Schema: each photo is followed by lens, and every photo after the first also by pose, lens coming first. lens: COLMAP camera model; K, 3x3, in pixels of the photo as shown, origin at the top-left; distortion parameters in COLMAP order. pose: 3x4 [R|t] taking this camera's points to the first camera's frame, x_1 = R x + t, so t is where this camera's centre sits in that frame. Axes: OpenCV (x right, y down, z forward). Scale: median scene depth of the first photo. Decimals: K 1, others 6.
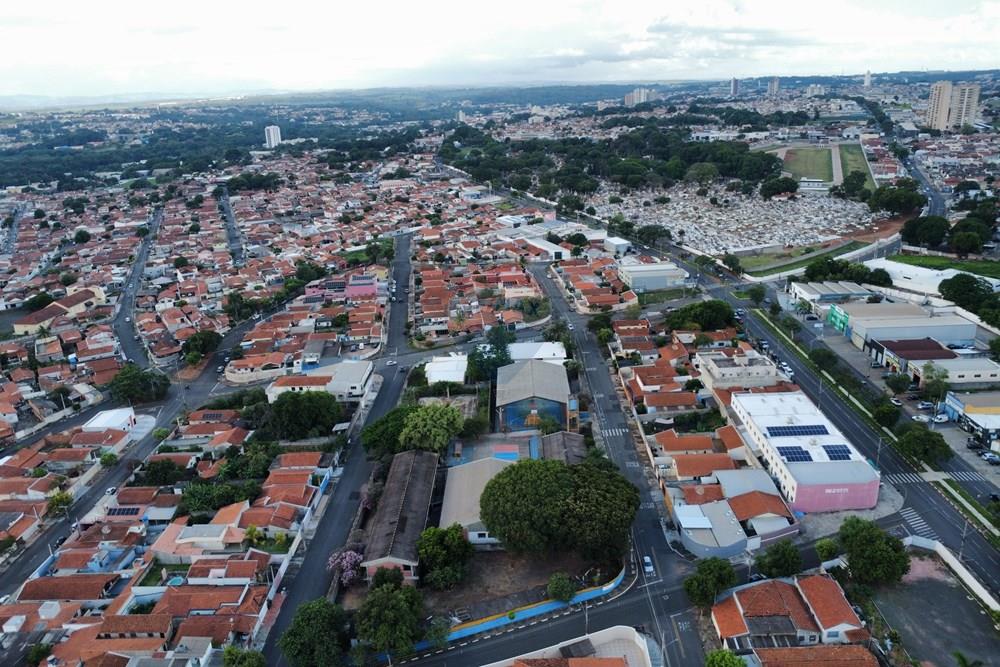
lens RADIAL K [[729.7, 0, 497.7], [0, 729.7, 335.1], [0, 0, 1]] dist [-0.036111, 0.001621]
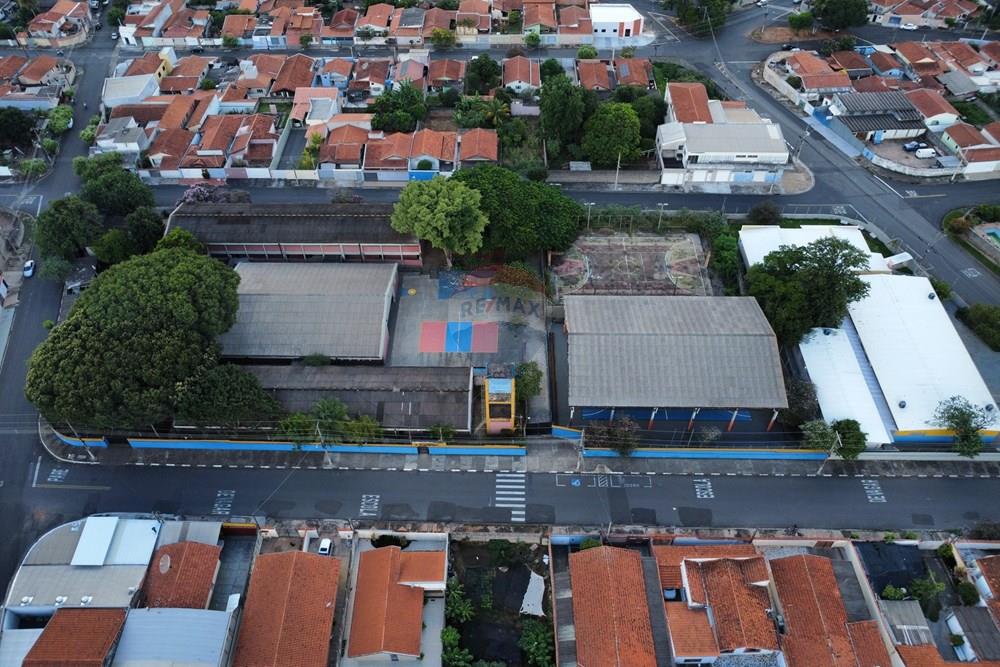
lens RADIAL K [[729.7, 0, 497.7], [0, 729.7, 335.1], [0, 0, 1]] dist [-0.036111, 0.001621]
pose [[0.000084, 0.760170, -0.649724, 0.230440], [-0.319596, 0.615669, 0.720285, -0.161090], [0.947554, 0.207589, 0.243000, 0.500035]]
